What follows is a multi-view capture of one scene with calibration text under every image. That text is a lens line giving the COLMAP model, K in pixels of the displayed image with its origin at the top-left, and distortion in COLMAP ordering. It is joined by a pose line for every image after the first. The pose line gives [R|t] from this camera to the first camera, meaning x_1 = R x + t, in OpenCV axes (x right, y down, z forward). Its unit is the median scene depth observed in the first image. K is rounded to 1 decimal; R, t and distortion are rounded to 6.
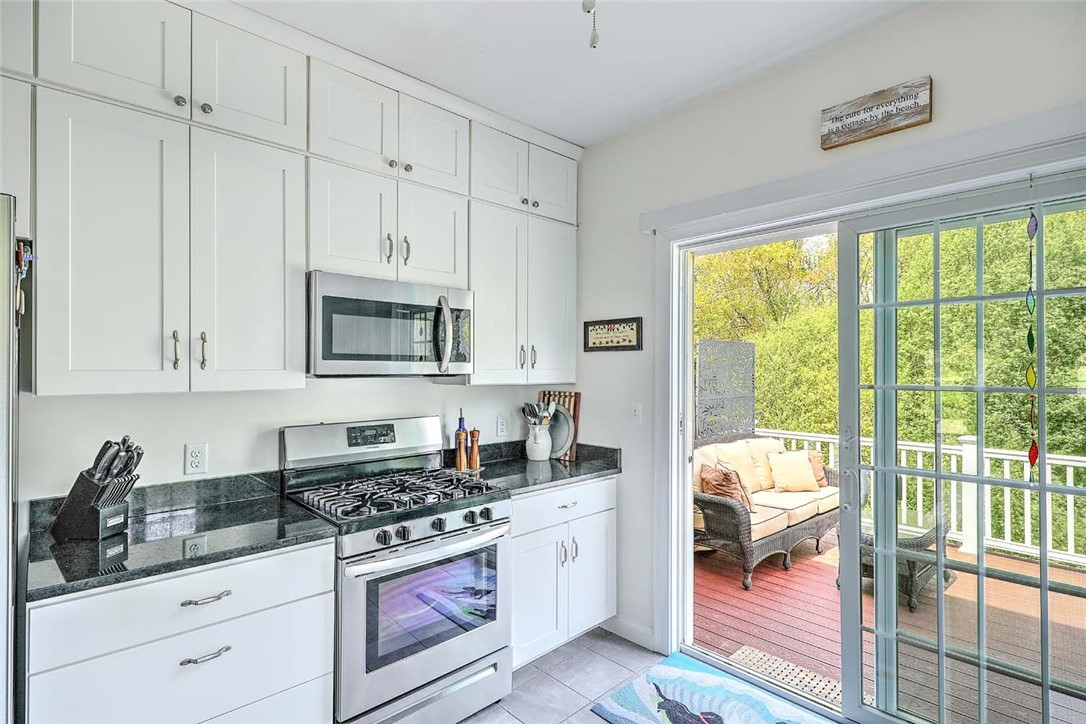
lens RADIAL K [[530.7, 0, 539.2], [0, 530.7, 363.2], [0, 0, 1]] dist [0.004863, 0.000780]
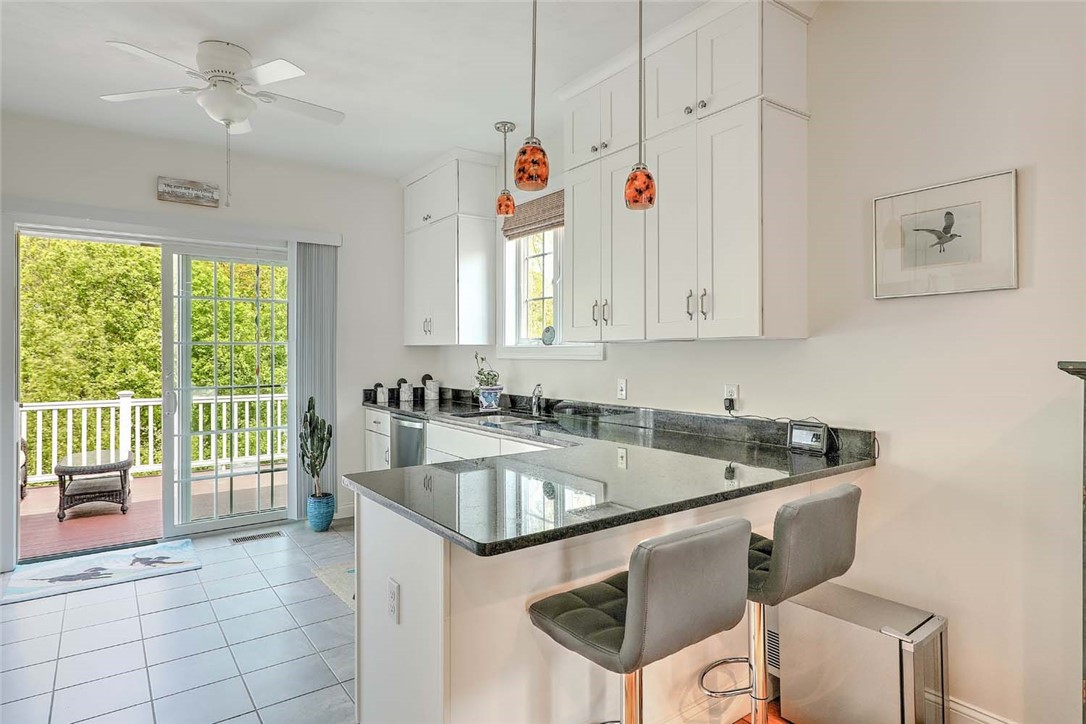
lens RADIAL K [[606.2, 0, 546.7], [0, 606.2, 353.4], [0, 0, 1]] dist [0.011912, -0.002080]
pose [[0.119678, -0.006463, 0.992792, -0.892625], [-0.011522, 0.999902, 0.007899, 0.036310], [-0.992746, -0.012384, 0.119592, -0.321305]]
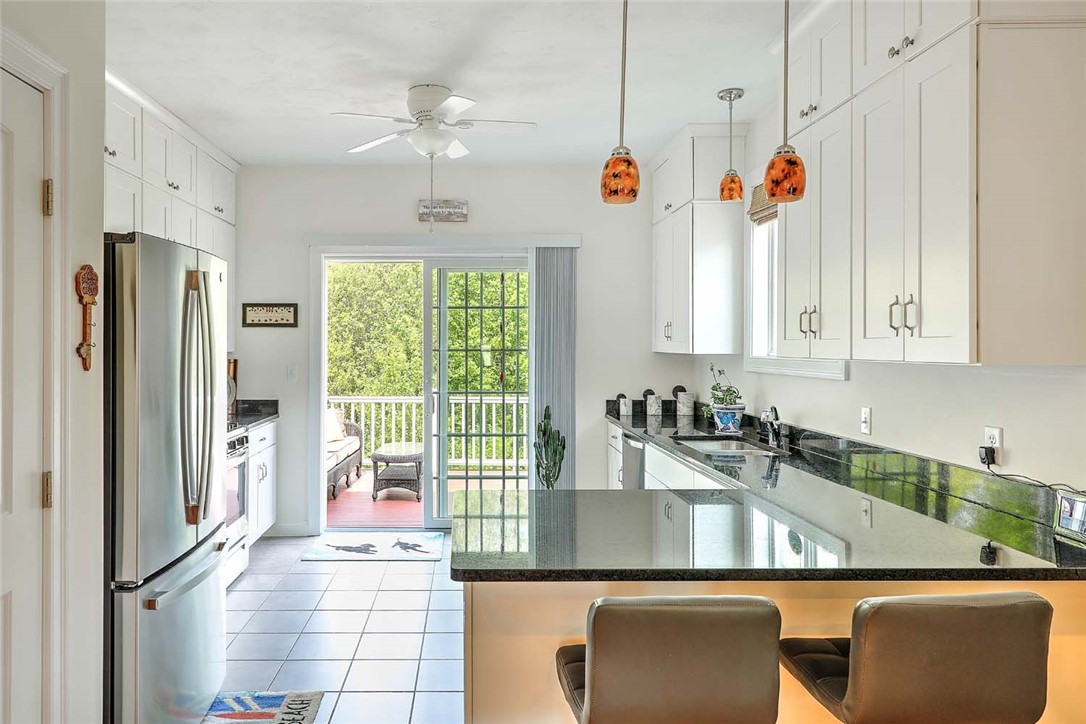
lens RADIAL K [[747.6, 0, 502.4], [0, 747.6, 341.7], [0, 0, 1]] dist [0.008941, -0.008279]
pose [[0.678361, -0.004629, 0.734714, -0.860467], [-0.008261, 0.999869, 0.013928, -0.017428], [-0.734682, -0.015518, 0.678234, -0.711447]]
